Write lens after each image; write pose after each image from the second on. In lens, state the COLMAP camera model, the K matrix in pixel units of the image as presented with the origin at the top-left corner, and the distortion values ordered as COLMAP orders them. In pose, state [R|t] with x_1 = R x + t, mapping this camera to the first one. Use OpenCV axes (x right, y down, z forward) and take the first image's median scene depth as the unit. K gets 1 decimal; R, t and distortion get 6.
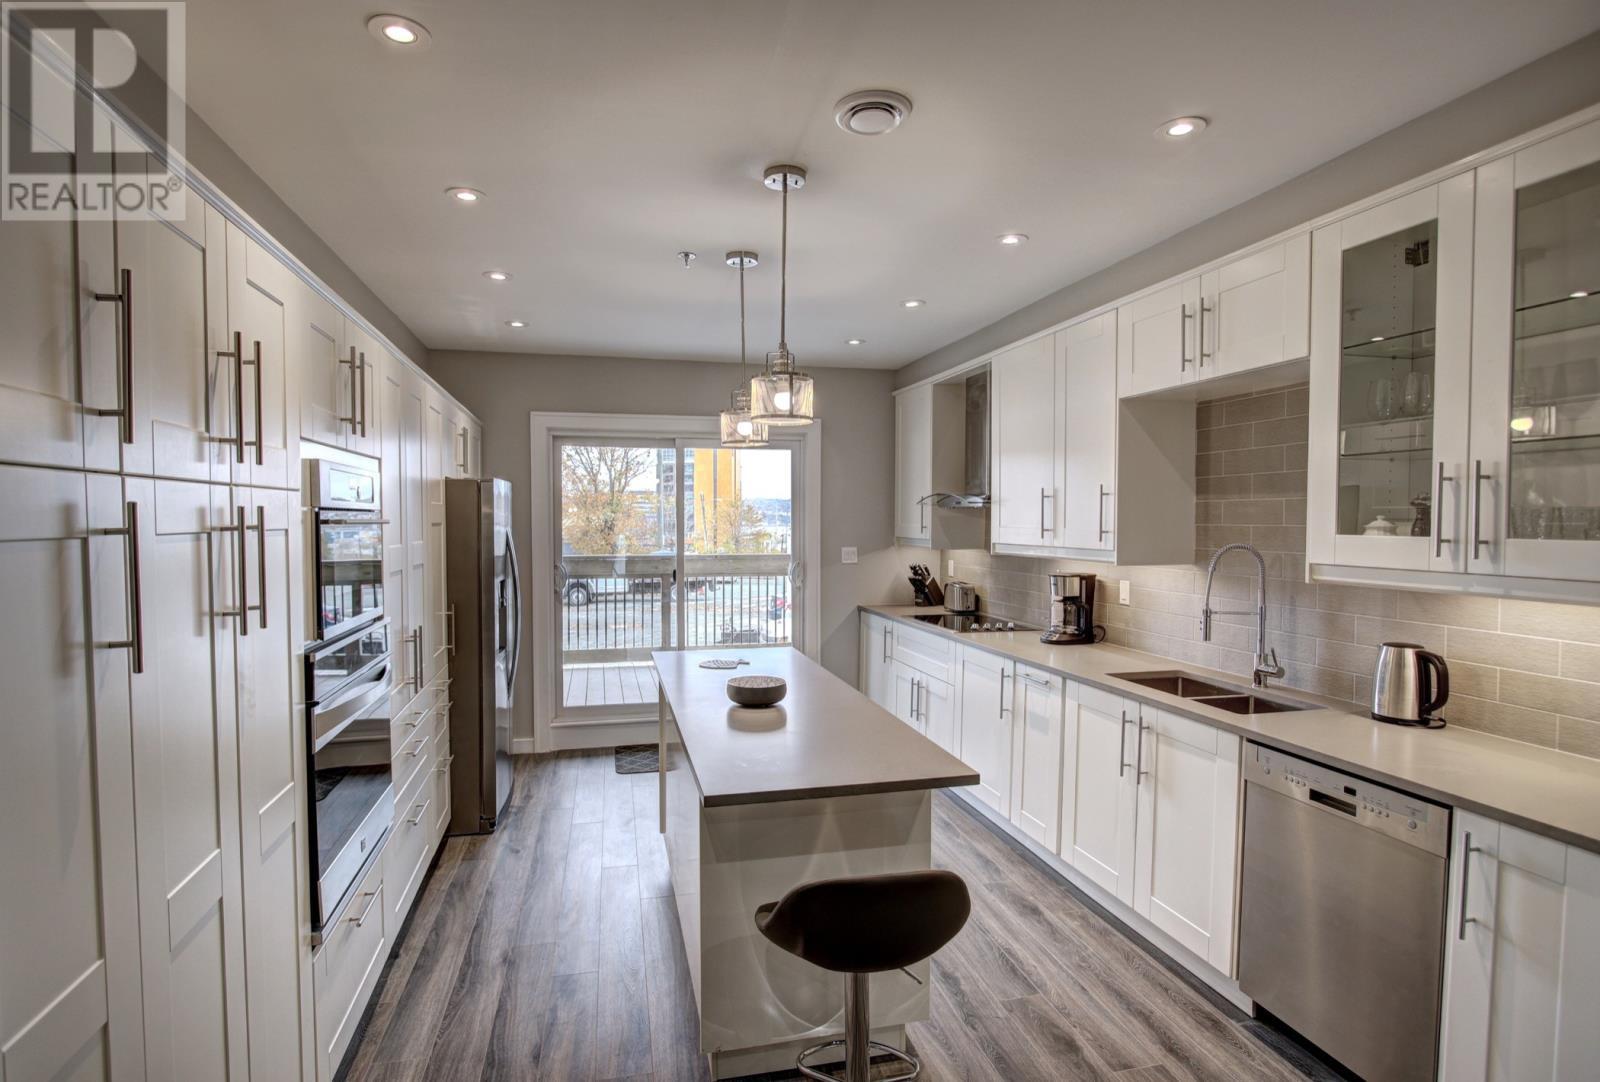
lens RADIAL K [[792.4, 0, 795.7], [0, 792.4, 542.9], [0, 0, 1]] dist [-0.037823, 0.000631]
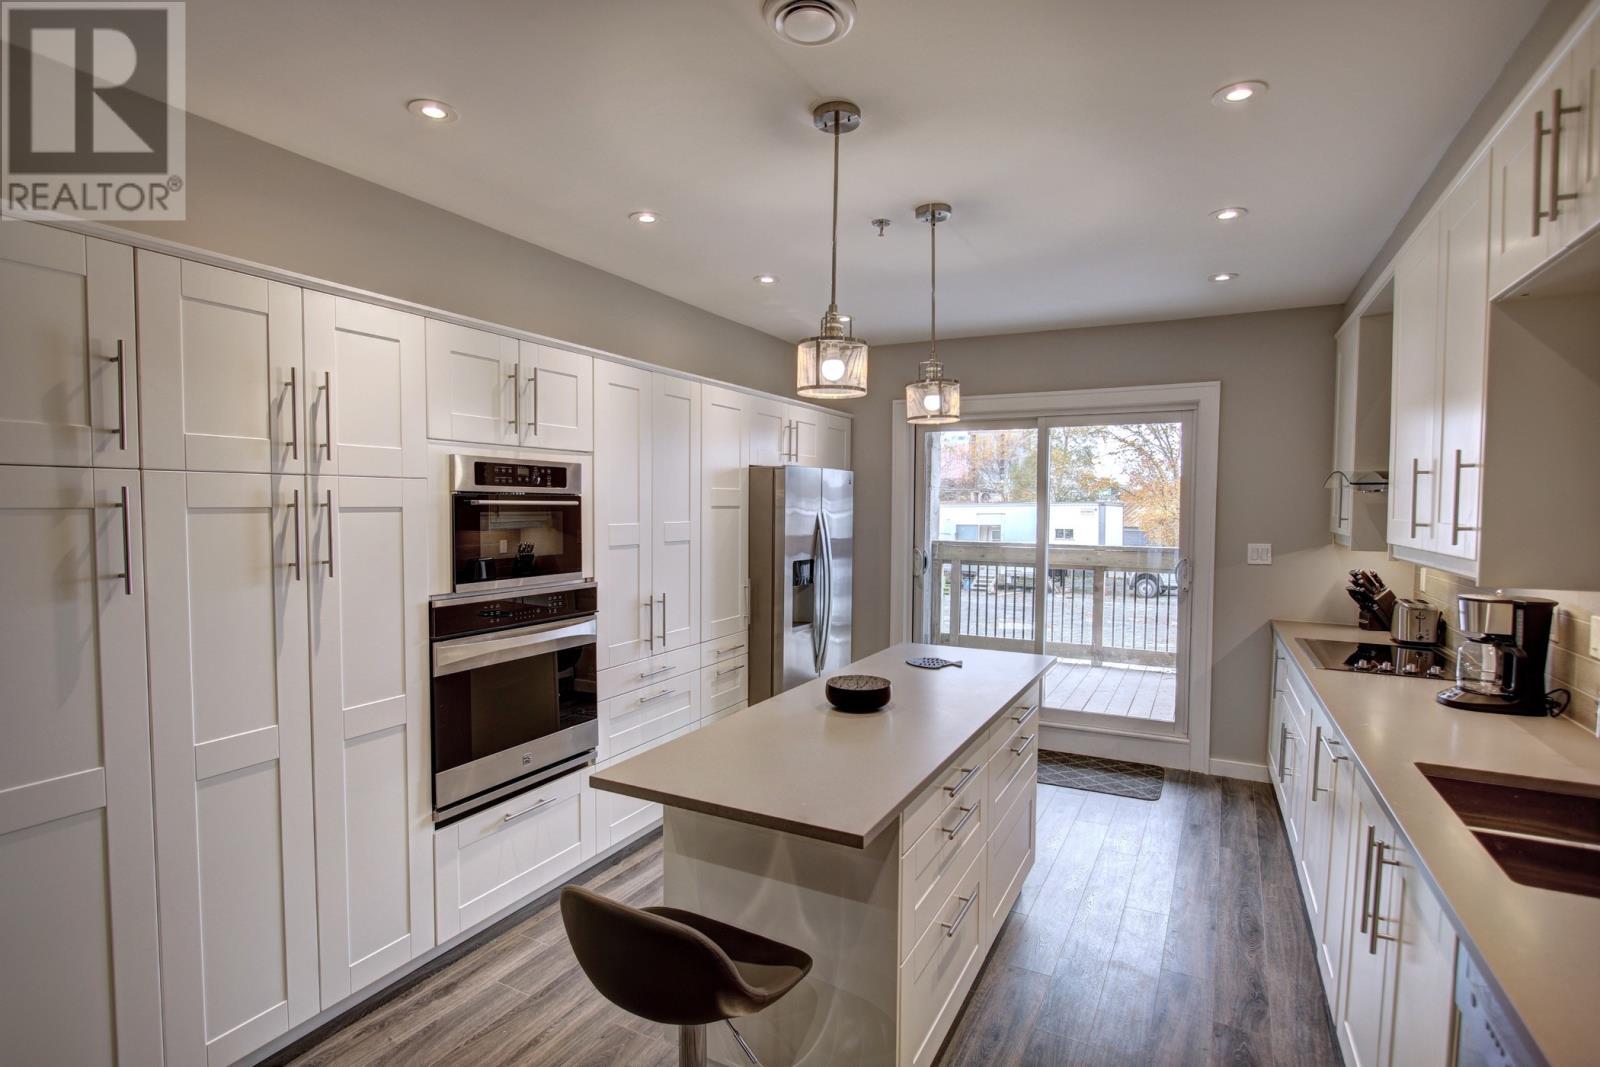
lens RADIAL K [[786.7, 0, 802.4], [0, 786.7, 542.7], [0, 0, 1]] dist [-0.007459, -0.000274]
pose [[0.757065, 0.037918, -0.652238, 0.250812], [-0.027447, 0.999279, 0.026236, -0.003547], [0.652763, -0.001961, 0.757560, 0.137421]]
